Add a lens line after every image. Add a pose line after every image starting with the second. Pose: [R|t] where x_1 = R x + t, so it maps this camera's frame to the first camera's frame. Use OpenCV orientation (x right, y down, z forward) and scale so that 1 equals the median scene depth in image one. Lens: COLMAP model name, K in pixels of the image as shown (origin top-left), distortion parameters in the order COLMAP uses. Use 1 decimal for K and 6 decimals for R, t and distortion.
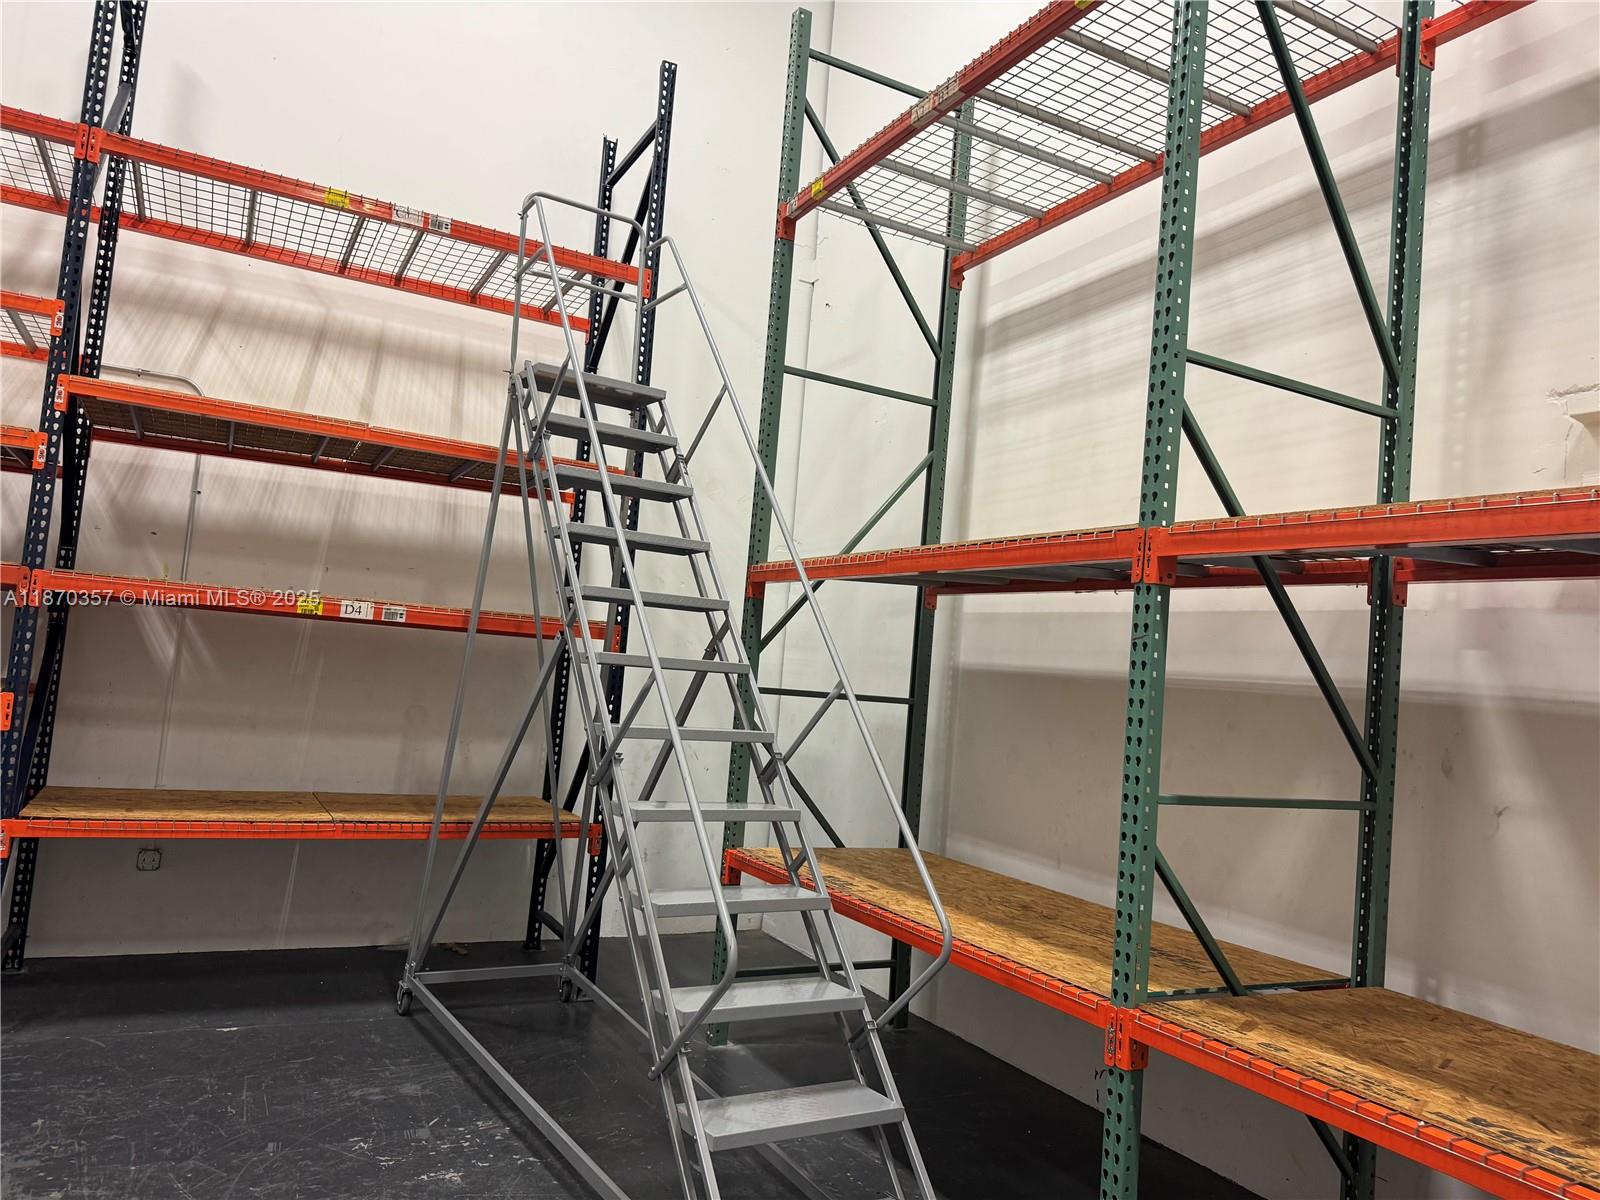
lens RADIAL K [[1120.3, 0, 791.7], [0, 1120.3, 599.5], [0, 0, 1]] dist [0.041157, -0.057272]
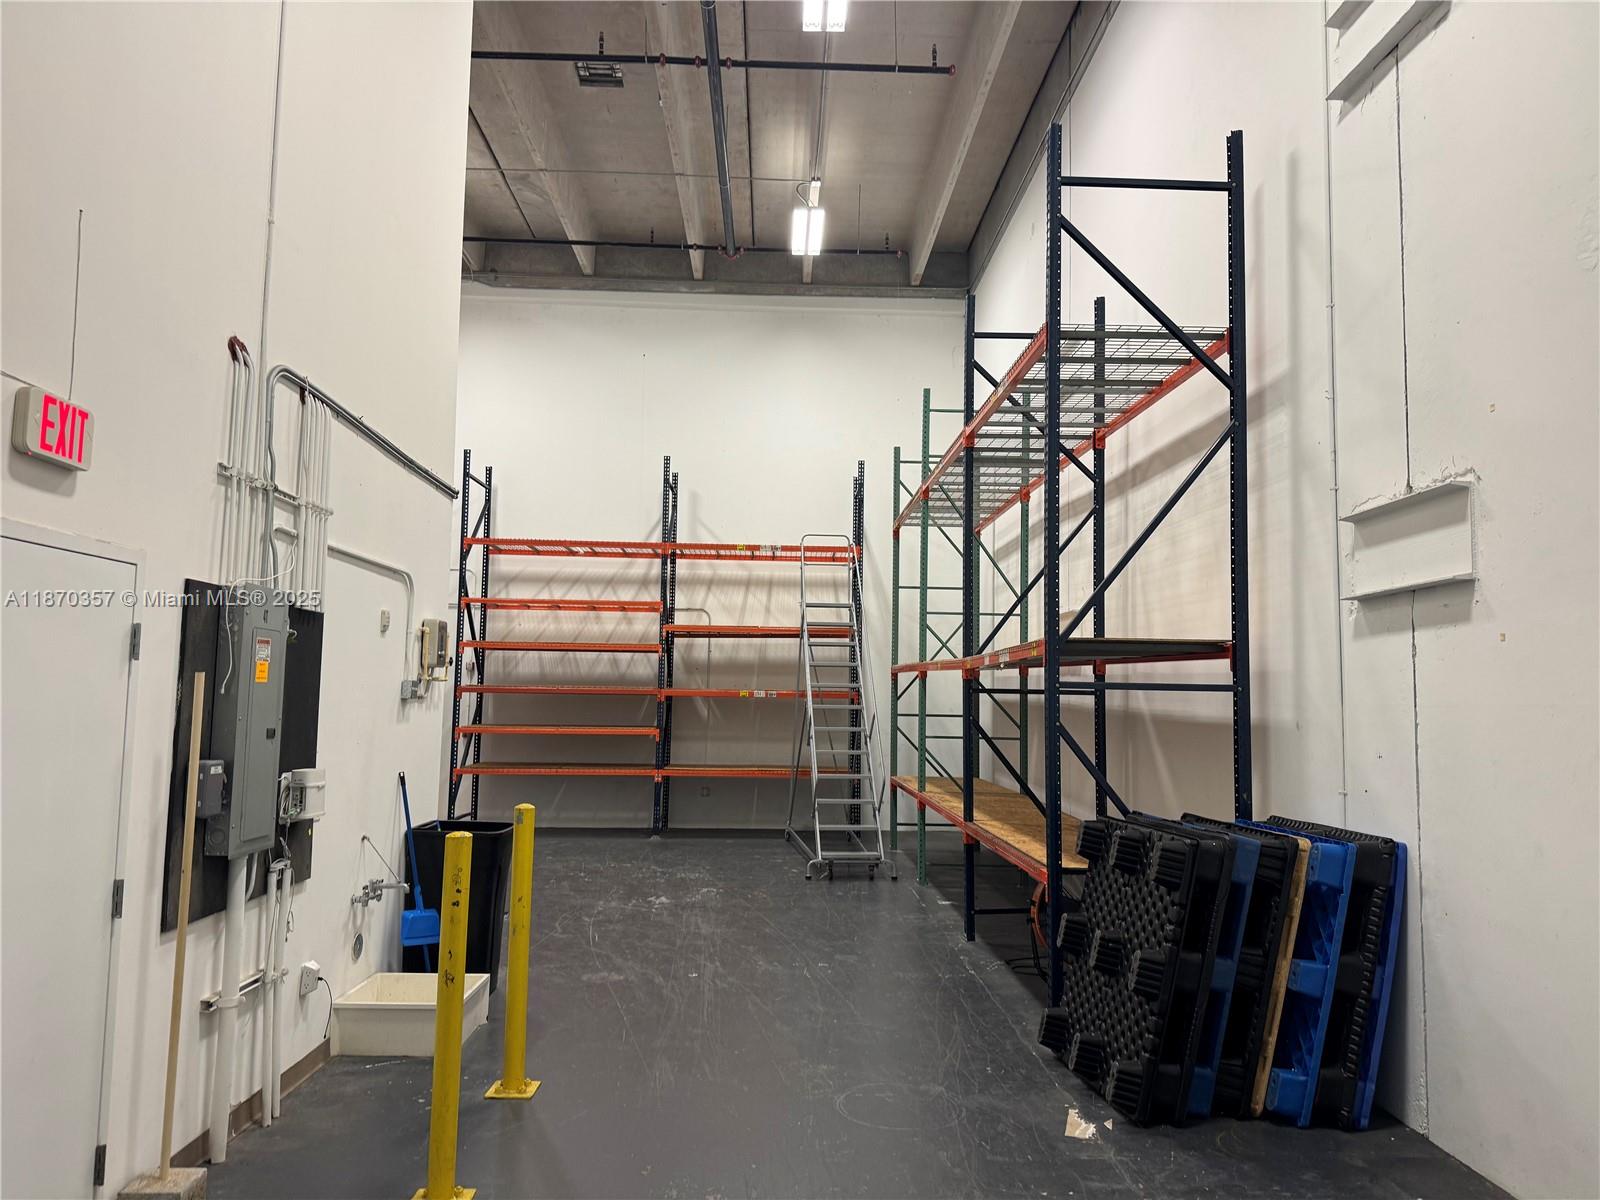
lens RADIAL K [[1120.3, 0, 791.7], [0, 1120.3, 599.5], [0, 0, 1]] dist [0.041157, -0.057272]
pose [[0.892199, -0.097442, -0.441006, 0.849507], [0.084895, 0.995226, -0.048147, -0.078421], [0.443592, 0.005517, 0.896212, -1.322517]]
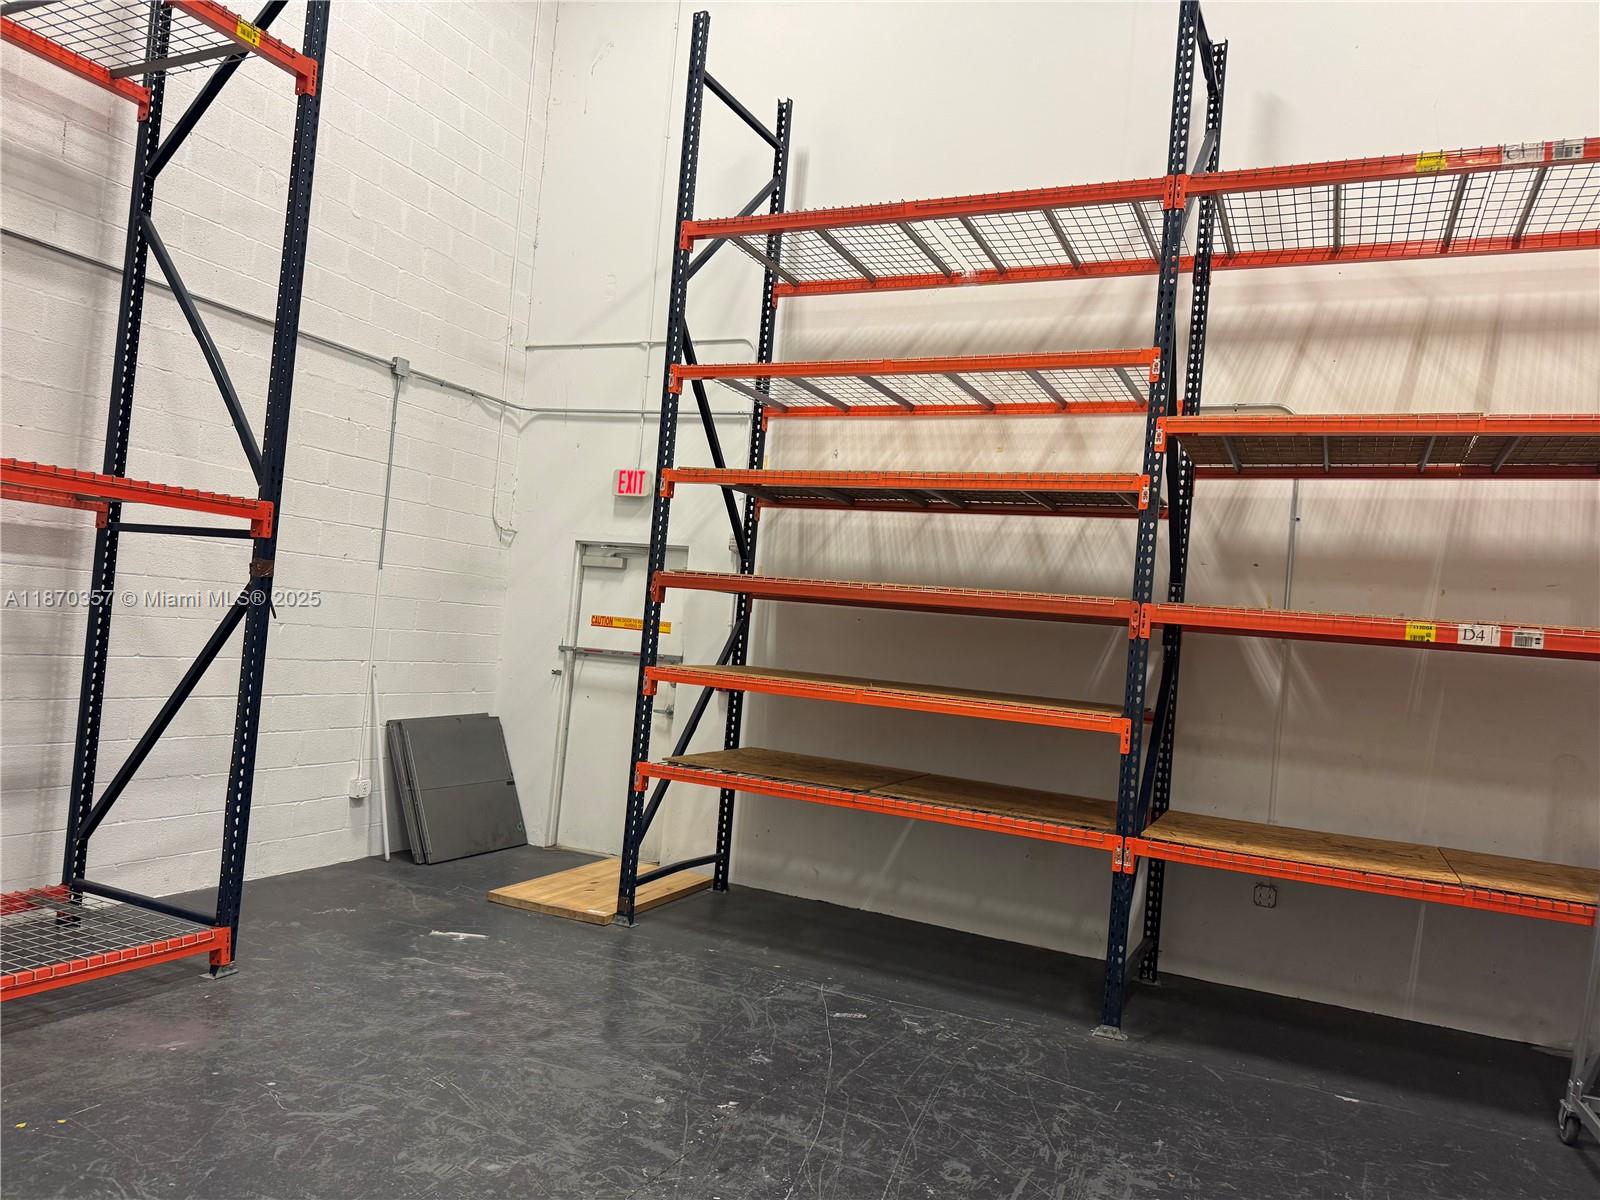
lens RADIAL K [[1135.9, 0, 794.3], [0, 1135.9, 601.0], [0, 0, 1]] dist [0.027328, -0.027687]
pose [[0.607112, -0.049611, -0.793066, -0.016900], [0.023270, 0.998731, -0.044663, 0.009013], [0.794276, 0.008660, 0.607496, 0.068838]]
